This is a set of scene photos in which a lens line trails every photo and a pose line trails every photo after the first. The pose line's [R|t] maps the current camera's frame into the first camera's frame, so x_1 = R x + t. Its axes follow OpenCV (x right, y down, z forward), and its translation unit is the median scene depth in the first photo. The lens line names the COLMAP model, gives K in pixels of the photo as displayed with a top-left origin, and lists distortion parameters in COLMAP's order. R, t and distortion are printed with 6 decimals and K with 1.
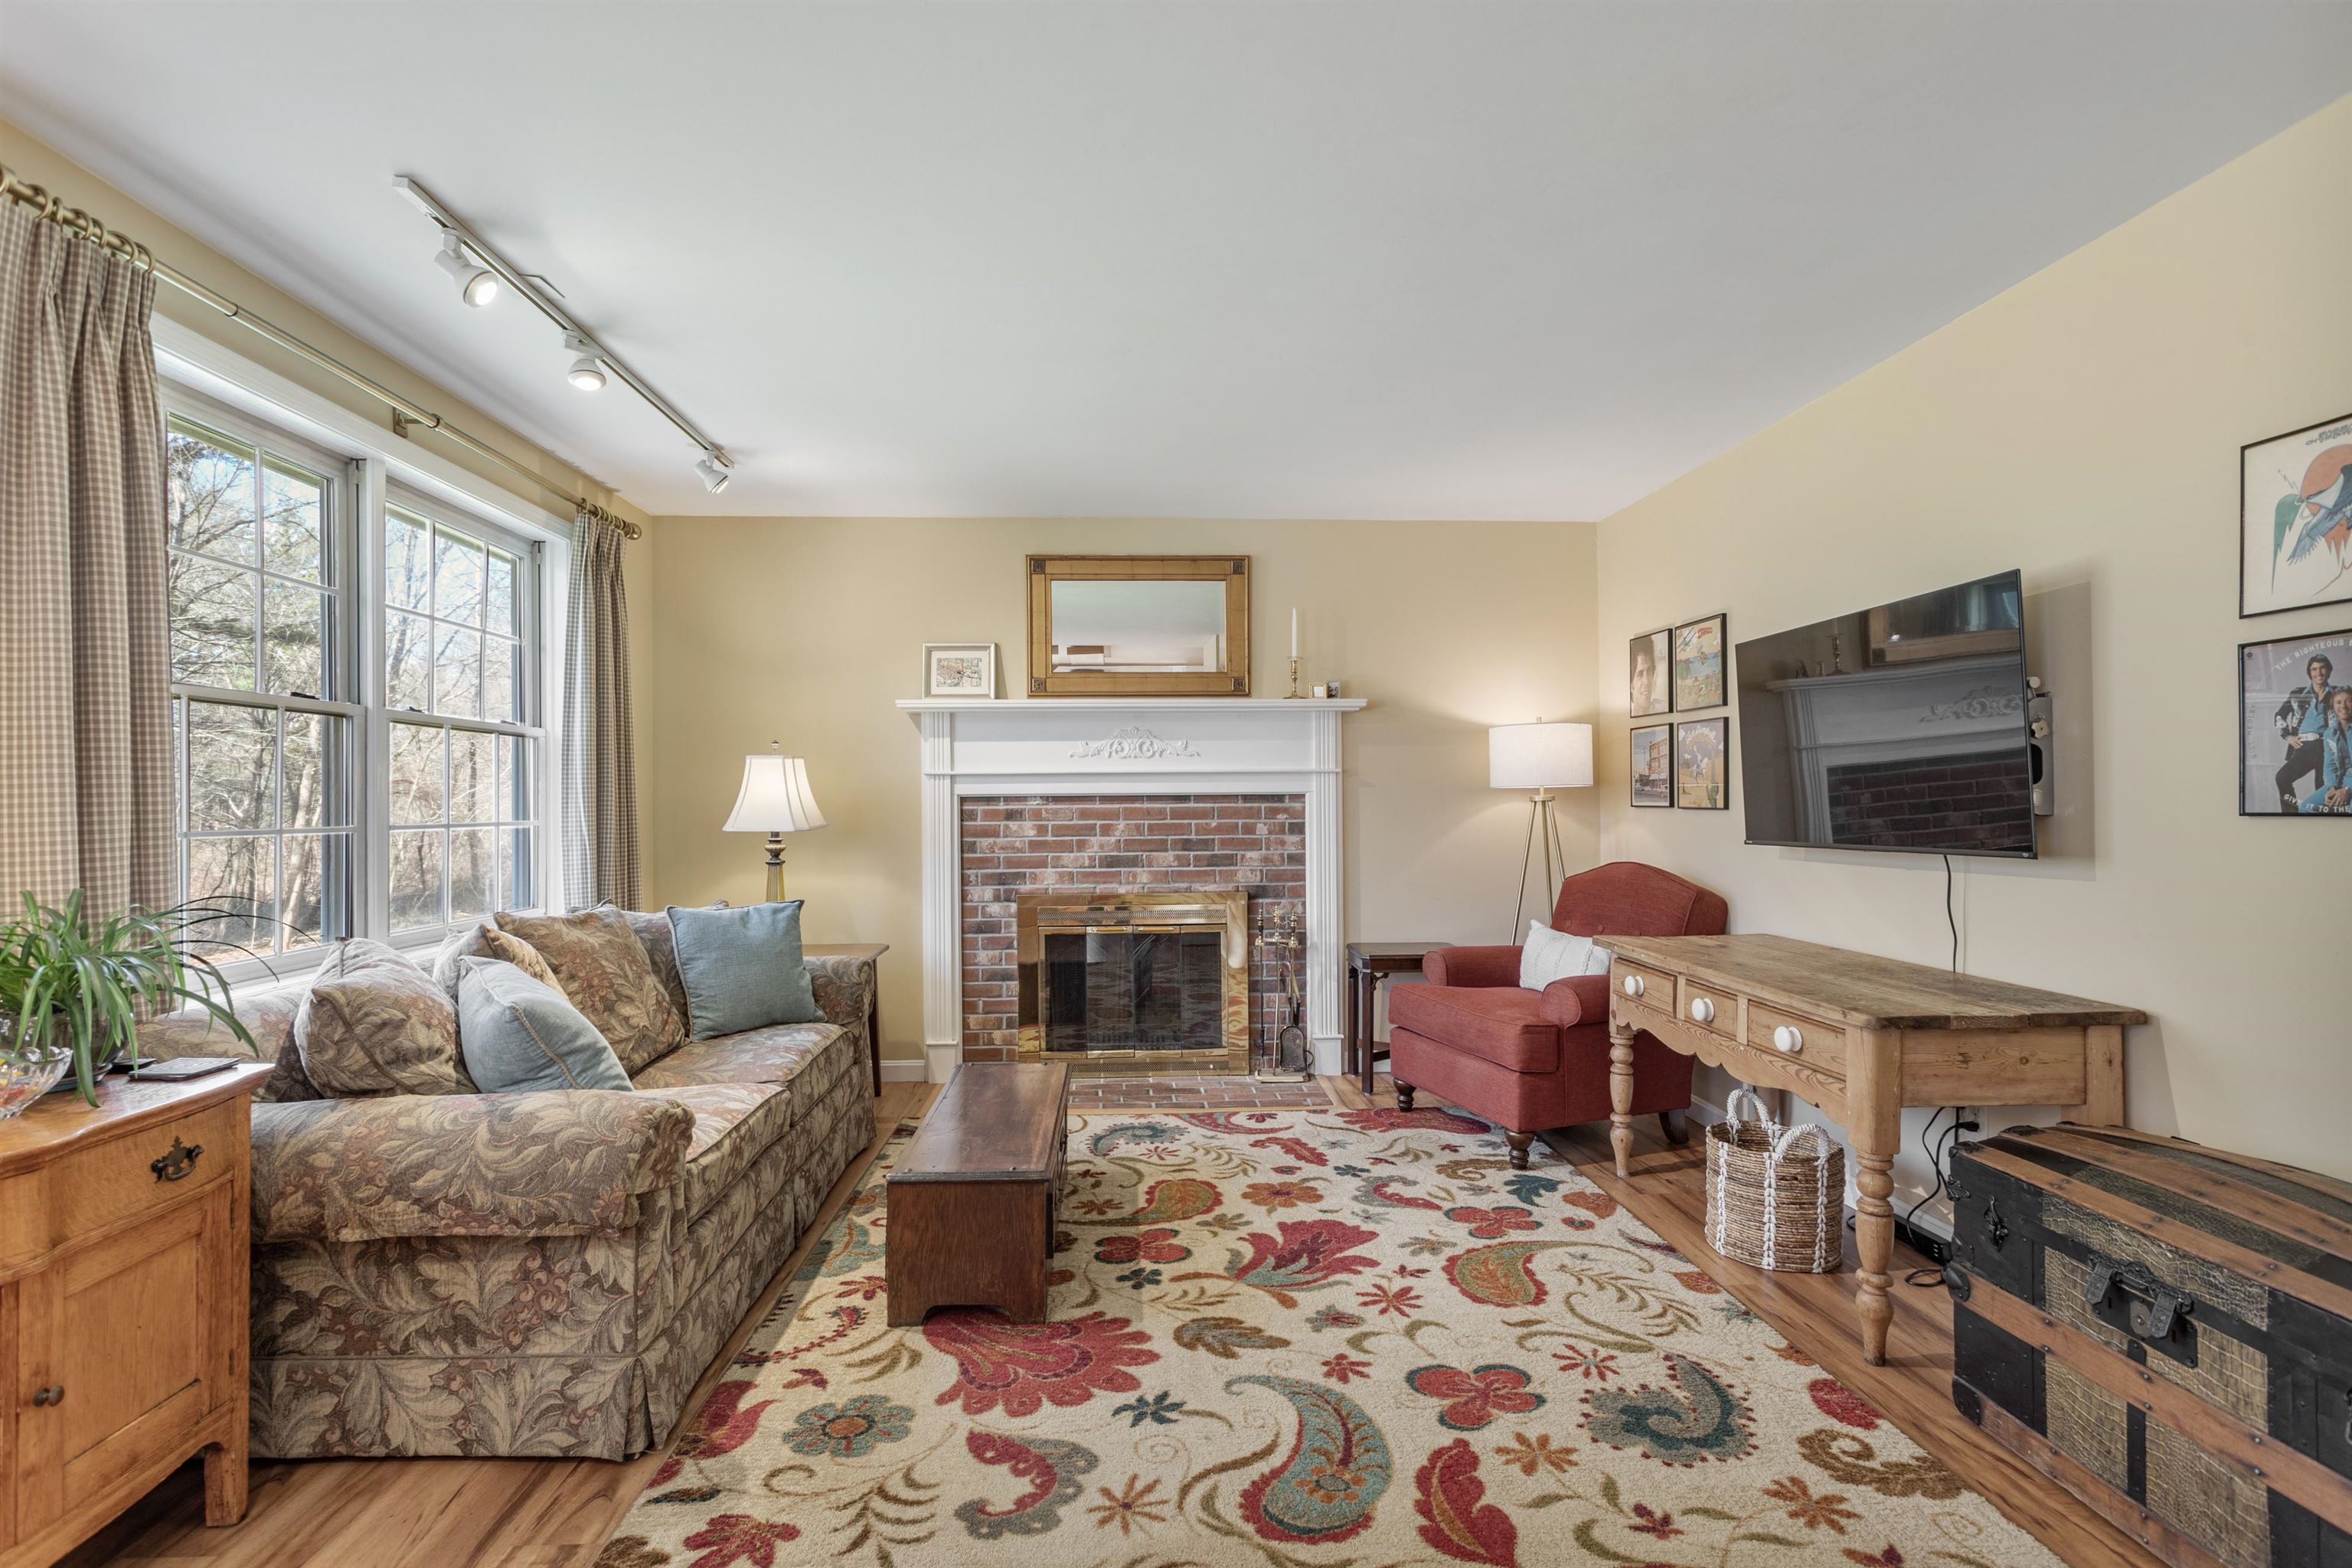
lens RADIAL K [[1119.9, 0, 1173.9], [0, 1119.9, 801.5], [0, 0, 1]] dist [0.000350, 0.000989]
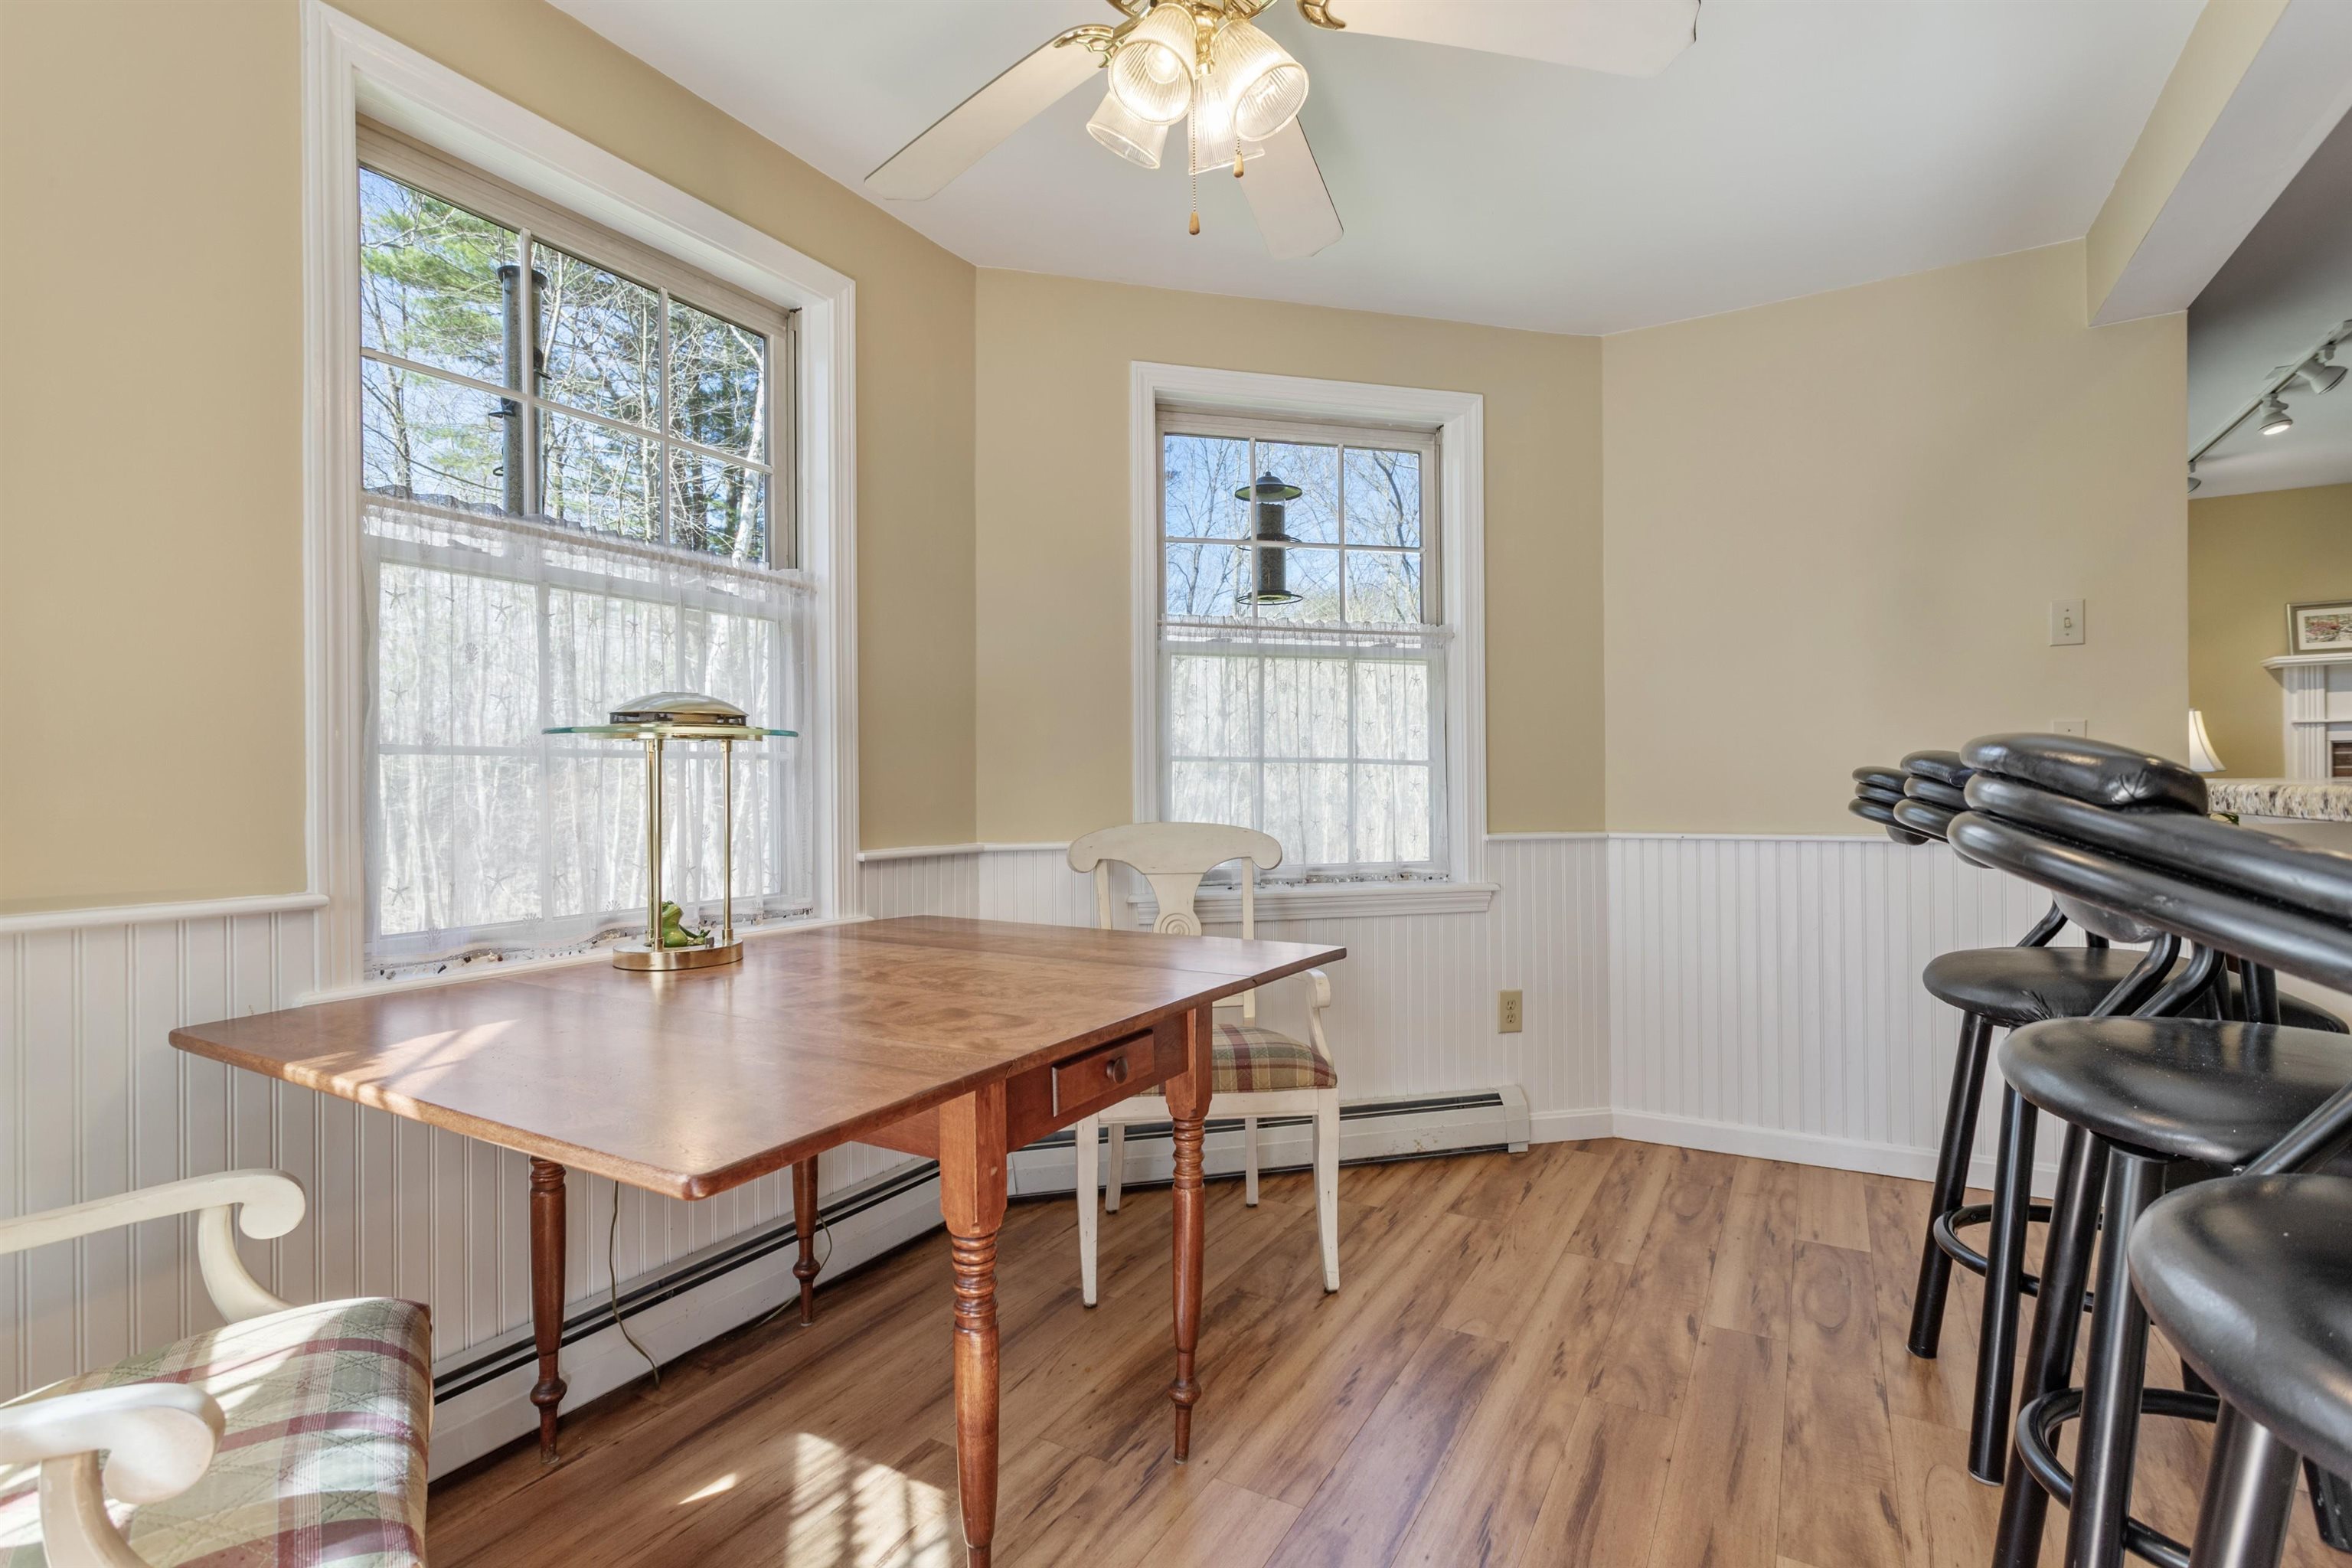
lens RADIAL K [[1126.3, 0, 1175.0], [0, 1126.3, 787.0], [0, 0, 1]] dist [-0.000340, 0.001306]
pose [[0.842093, -0.004129, -0.539316, -0.731233], [0.006489, 0.999976, 0.002475, 0.037973], [0.539293, -0.005584, 0.842100, -0.705282]]
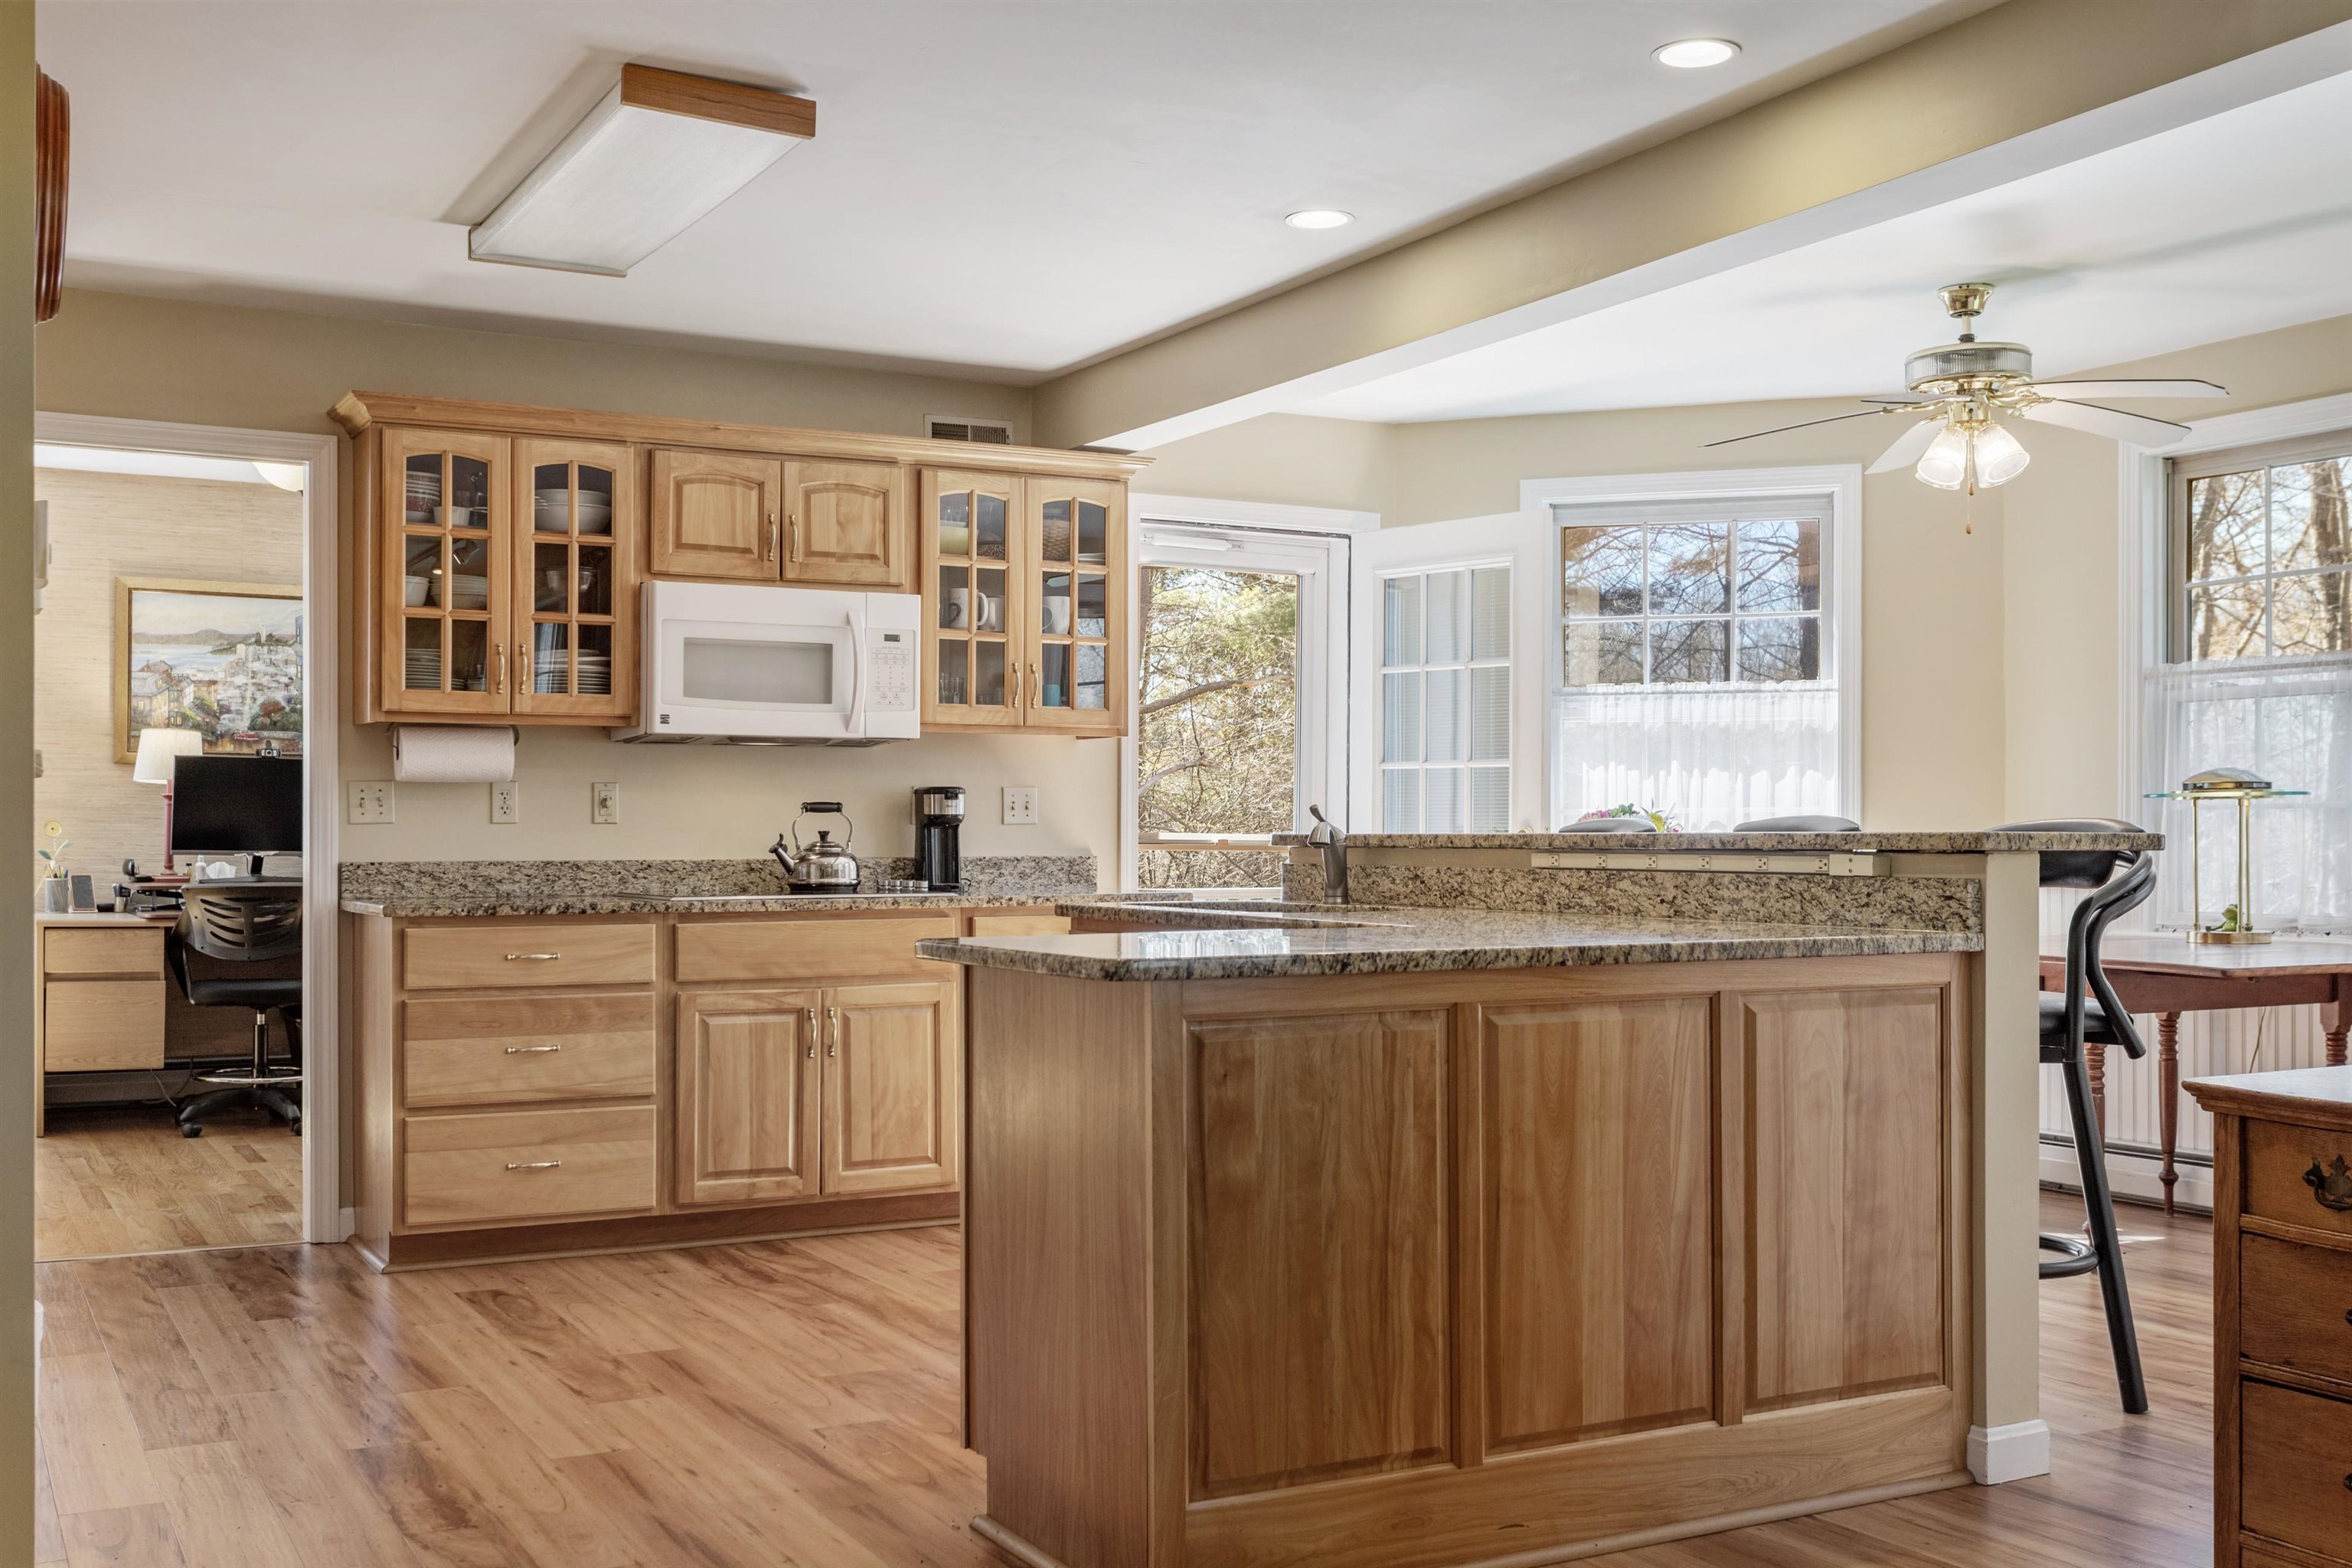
lens RADIAL K [[2331.5, 0, 1167.2], [0, 2331.5, 826.9], [0, 0, 1]] dist [0.010033, 0.000211]
pose [[-0.902815, 0.001808, -0.430026, 0.243952], [0.003147, 0.999992, -0.002401, 0.036707], [0.430018, -0.003521, -0.902814, 0.867434]]
